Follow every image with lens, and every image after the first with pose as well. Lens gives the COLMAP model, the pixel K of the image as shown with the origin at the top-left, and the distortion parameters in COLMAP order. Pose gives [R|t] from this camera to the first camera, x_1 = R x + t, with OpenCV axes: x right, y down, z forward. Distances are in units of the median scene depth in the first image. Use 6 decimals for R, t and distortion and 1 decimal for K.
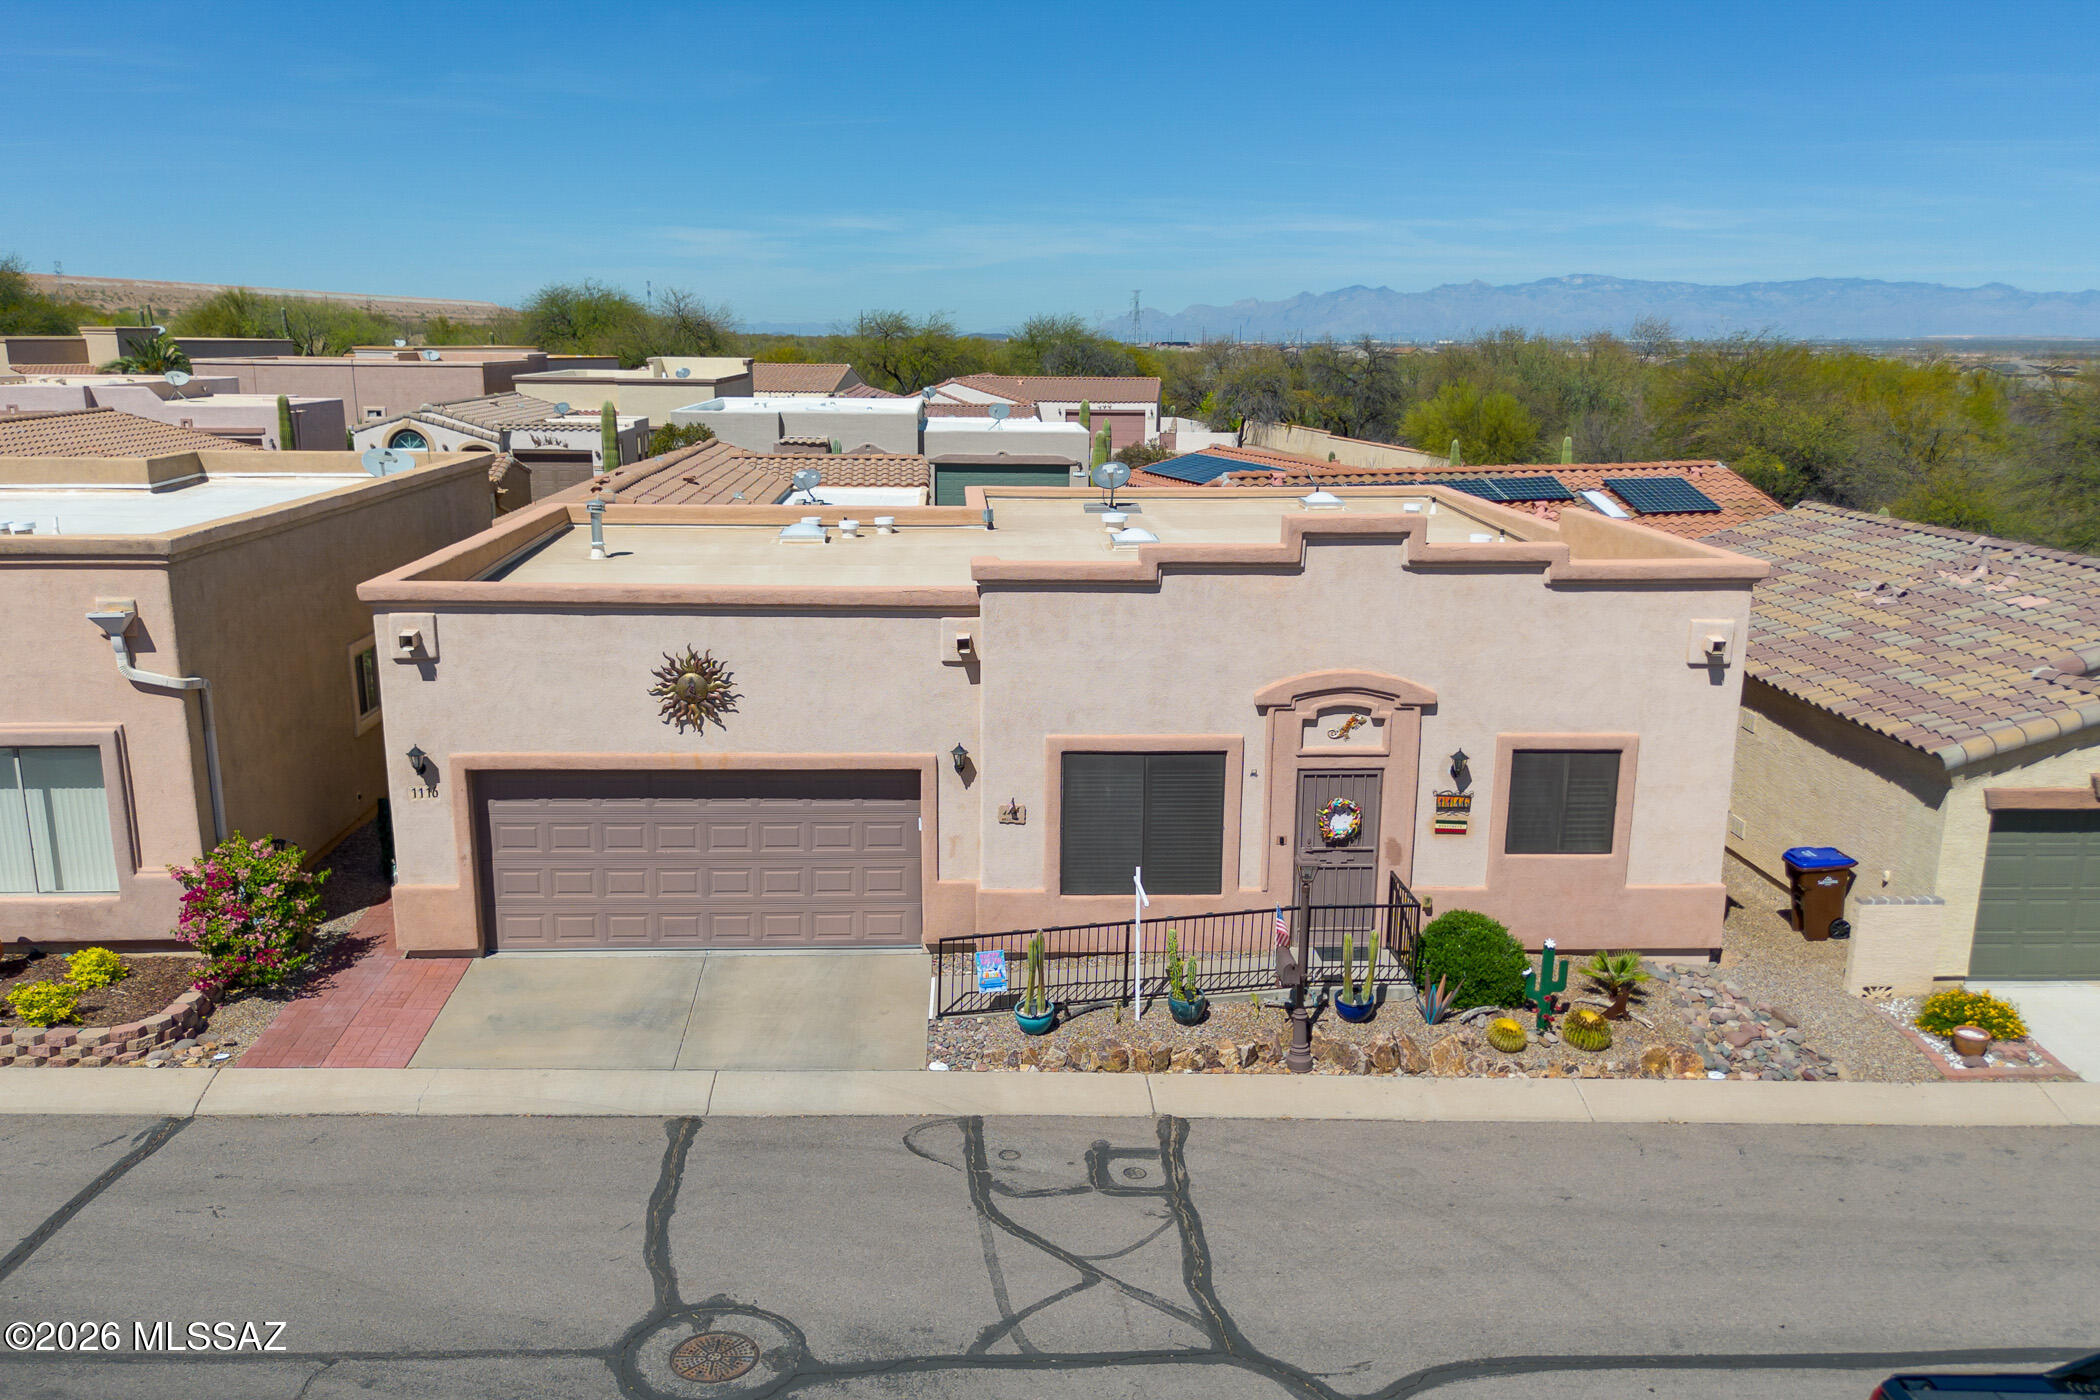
lens RADIAL K [[1675.5, 0, 1039.2], [0, 1675.5, 762.9], [0, 0, 1]] dist [0.086248, -0.122731]
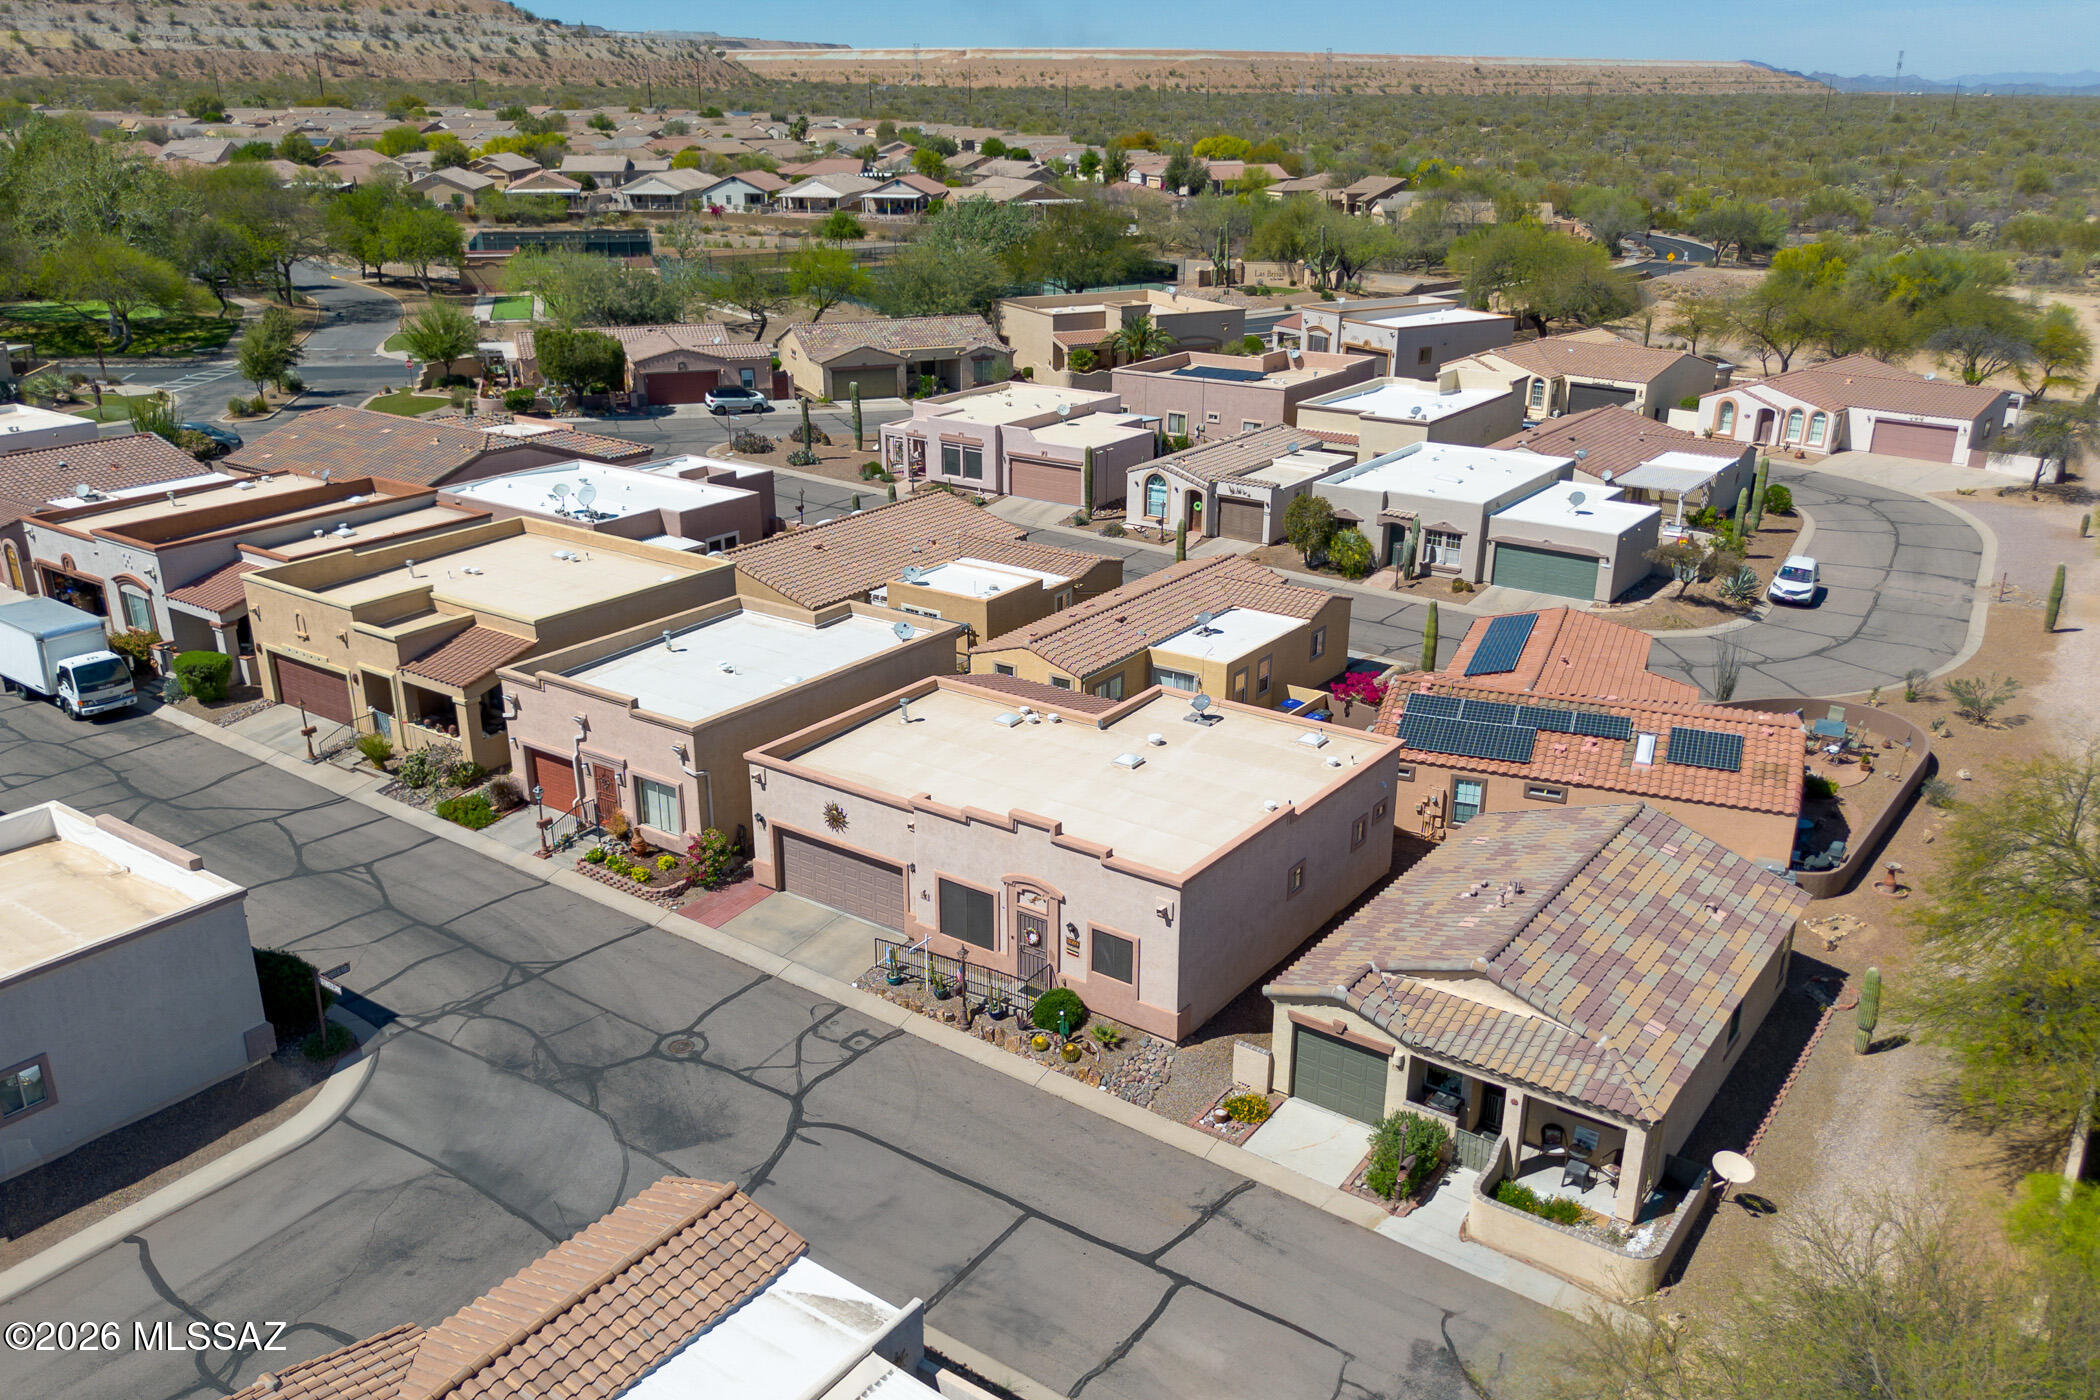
lens RADIAL K [[1675.5, 0, 1039.2], [0, 1675.5, 762.9], [0, 0, 1]] dist [0.086248, -0.122731]
pose [[0.780068, 0.226630, -0.583208, 1.511003], [-0.149711, 0.972628, 0.177710, -0.624195], [0.607519, -0.051313, 0.792646, -0.837453]]
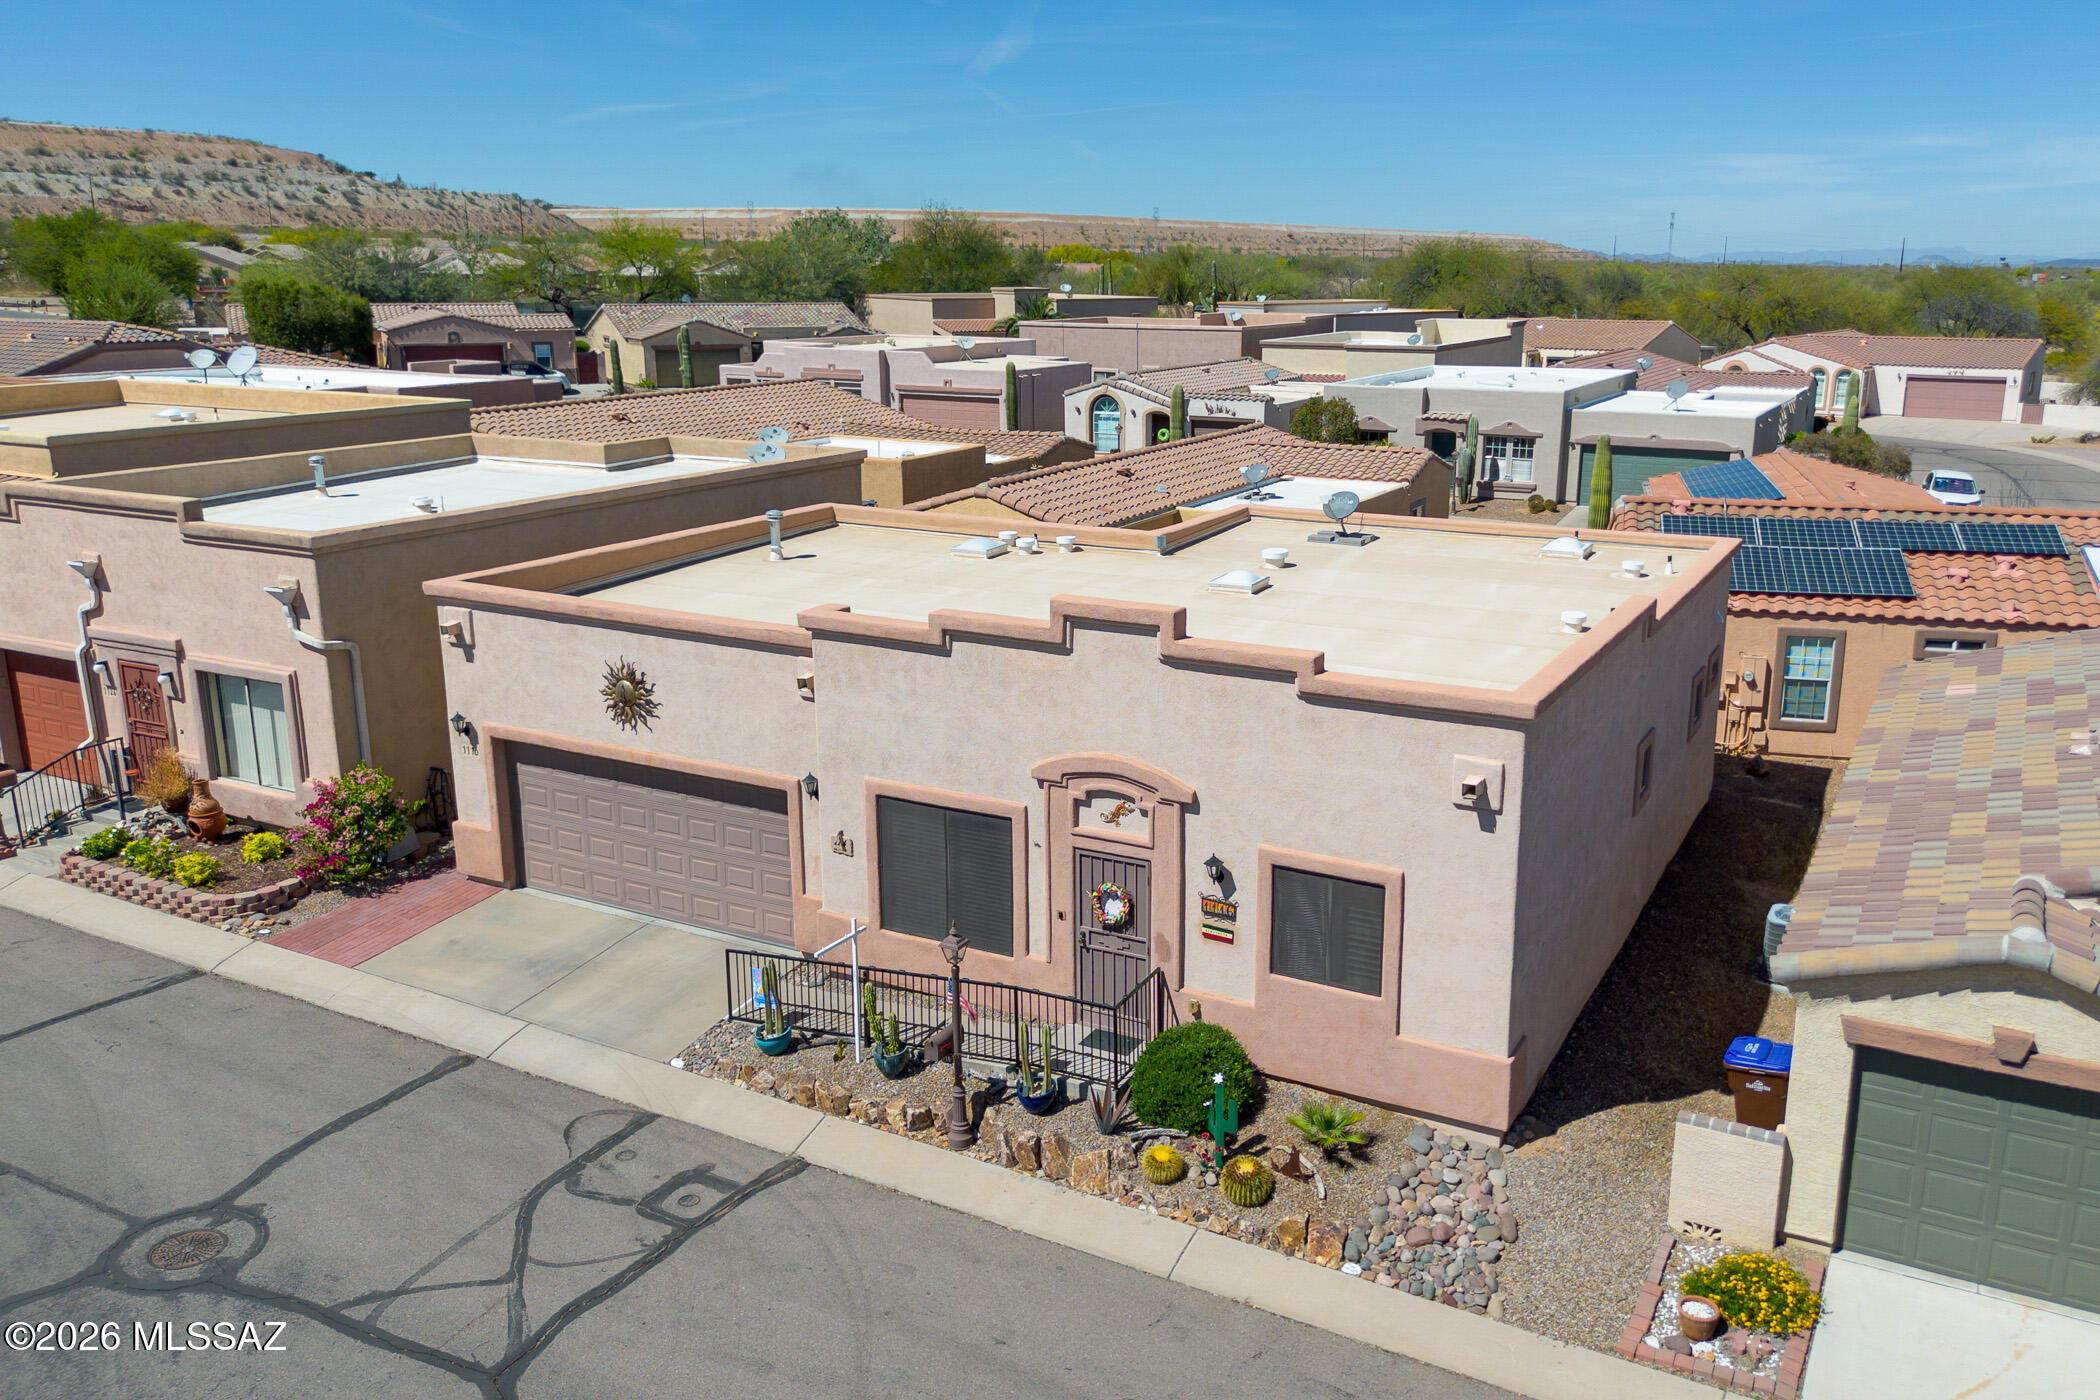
lens RADIAL K [[1679.4, 0, 1146.1], [0, 1679.4, 681.9], [0, 0, 1]] dist [0.064879, -0.073329]
pose [[0.867653, 0.118394, -0.482868, 0.663481], [-0.121804, 0.992254, 0.024423, -0.123495], [0.482019, 0.037625, 0.875353, 0.150329]]
